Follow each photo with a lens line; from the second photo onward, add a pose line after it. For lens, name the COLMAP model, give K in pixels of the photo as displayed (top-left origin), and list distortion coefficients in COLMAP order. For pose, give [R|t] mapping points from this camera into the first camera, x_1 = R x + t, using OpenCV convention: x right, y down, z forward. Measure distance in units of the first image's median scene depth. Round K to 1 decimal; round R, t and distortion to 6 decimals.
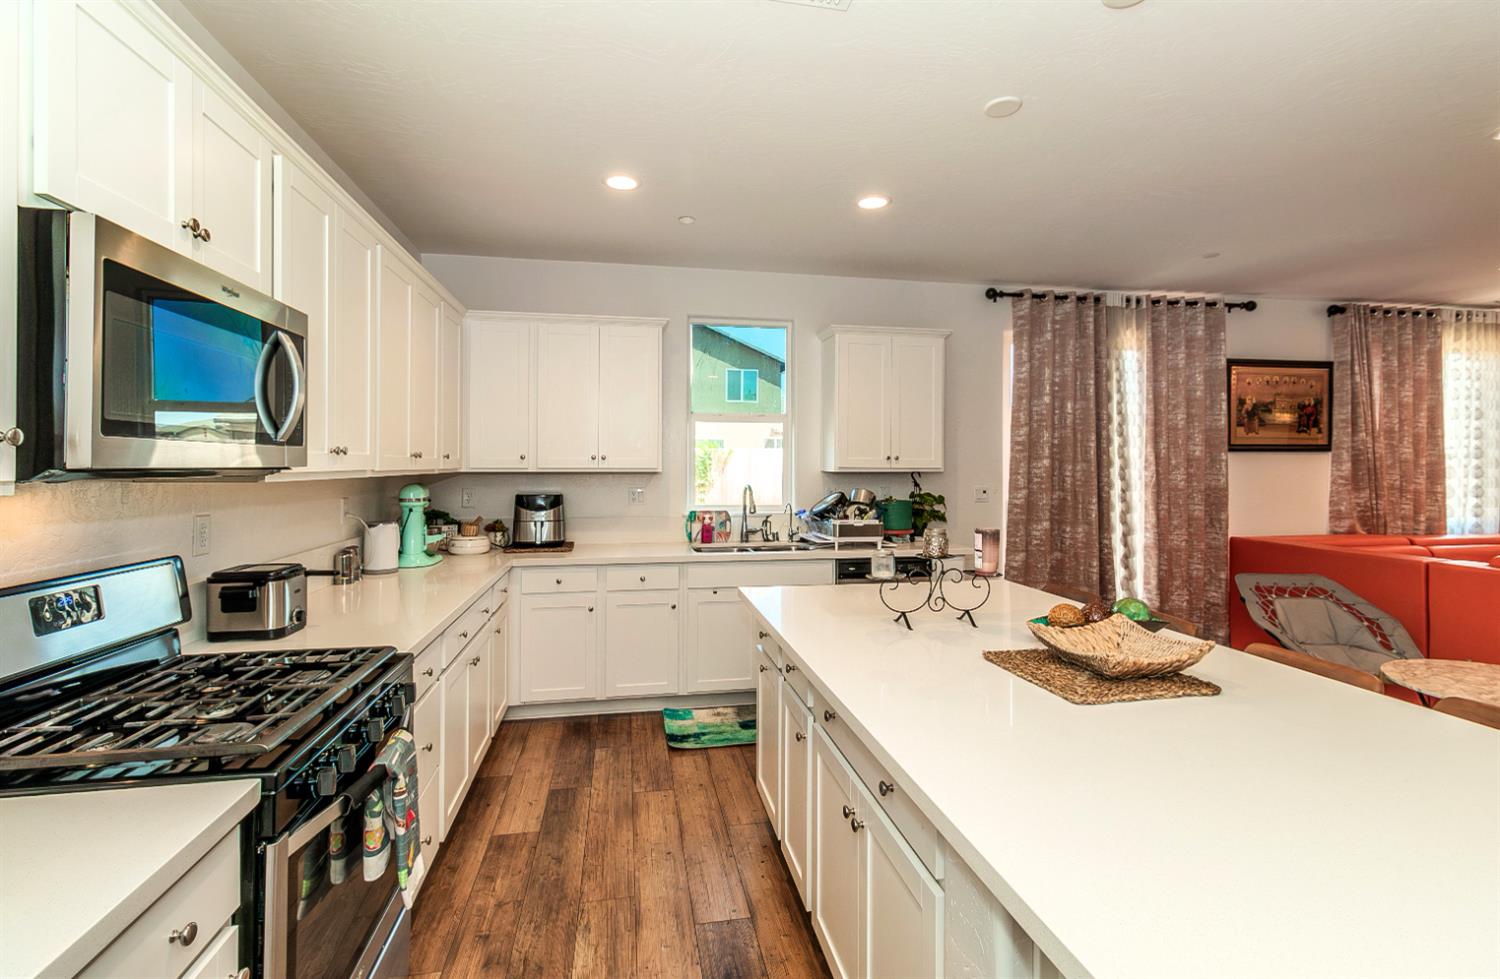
lens RADIAL K [[677.7, 0, 751.1], [0, 677.7, 464.9], [0, 0, 1]] dist [0.001238, 0.000403]
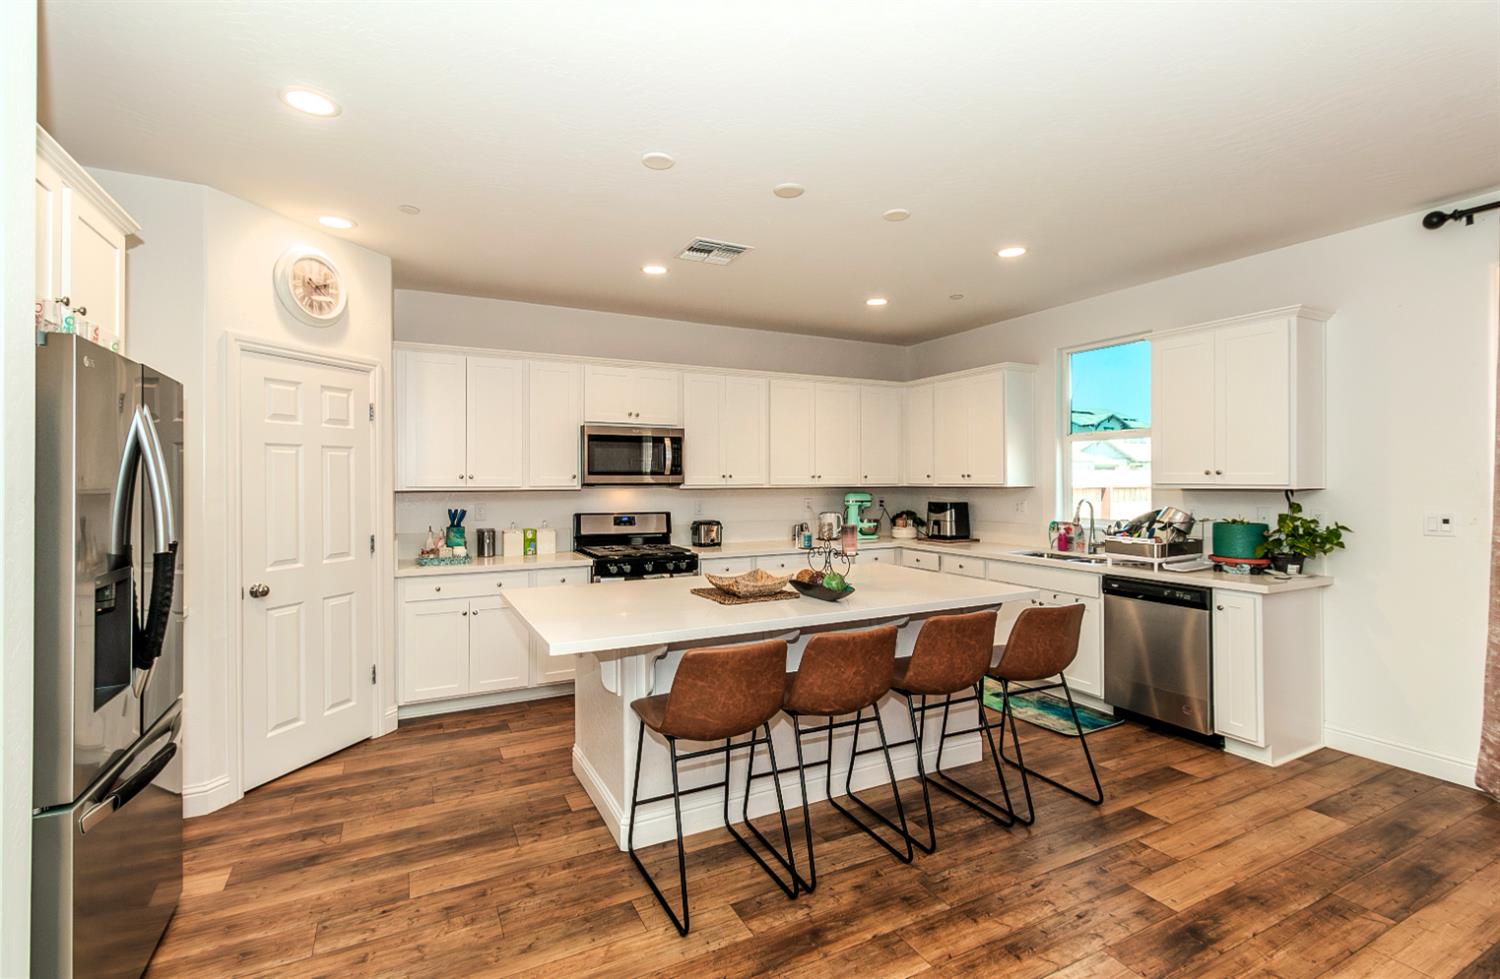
lens RADIAL K [[674.7, 0, 750.0], [0, 674.7, 489.5], [0, 0, 1]] dist [0.001303, 0.000432]
pose [[0.288970, 0.011261, -0.957272, 0.896082], [0.002325, 0.999920, 0.012465, -0.000828], [0.957335, -0.005827, 0.288921, 0.194030]]
